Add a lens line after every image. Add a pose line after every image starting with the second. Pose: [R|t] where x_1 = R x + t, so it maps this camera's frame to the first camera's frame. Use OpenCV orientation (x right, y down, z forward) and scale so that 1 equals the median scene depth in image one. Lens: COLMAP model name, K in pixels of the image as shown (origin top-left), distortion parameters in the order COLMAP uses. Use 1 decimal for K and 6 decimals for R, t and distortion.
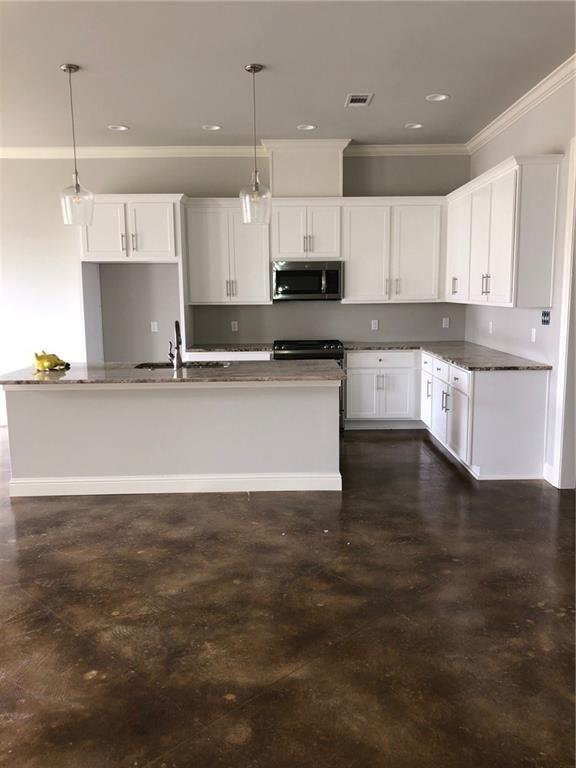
lens RADIAL K [[627.8, 0, 288.7], [0, 627.8, 383.2], [0, 0, 1]] dist [0.023652, -0.005412]
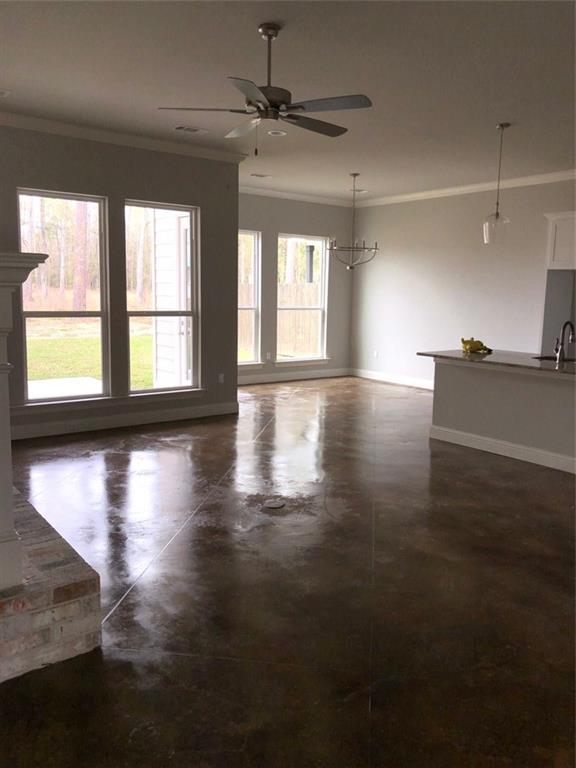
lens RADIAL K [[627.8, 0, 293.2], [0, 627.8, 382.6], [0, 0, 1]] dist [0.023652, -0.005412]
pose [[0.597056, 0.140719, -0.789761, 0.366740], [-0.145011, 0.987208, 0.066272, 0.007487], [0.788984, 0.074956, 0.609825, -0.083540]]
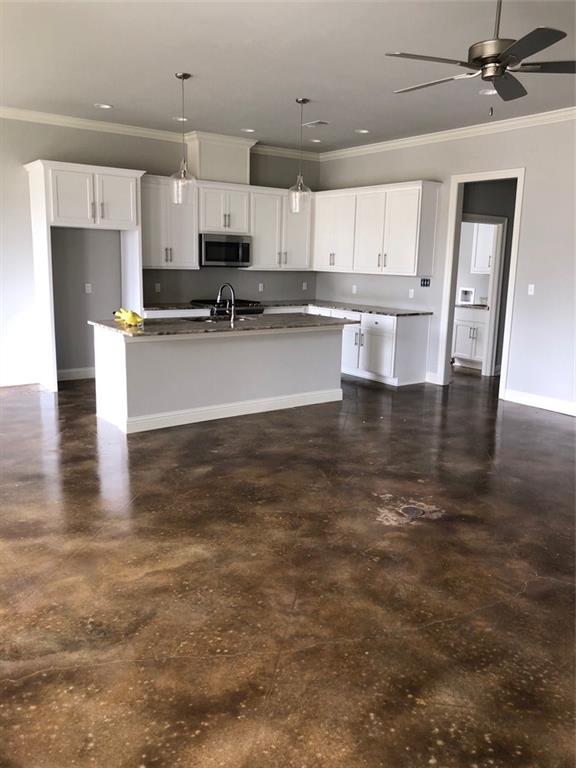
lens RADIAL K [[627.8, 0, 287.2], [0, 627.8, 386.1], [0, 0, 1]] dist [0.023652, -0.005412]
pose [[0.809938, -0.088202, 0.579846, -0.679969], [0.053174, 0.995599, 0.077169, 0.014138], [-0.584101, -0.031669, 0.811063, -0.093101]]
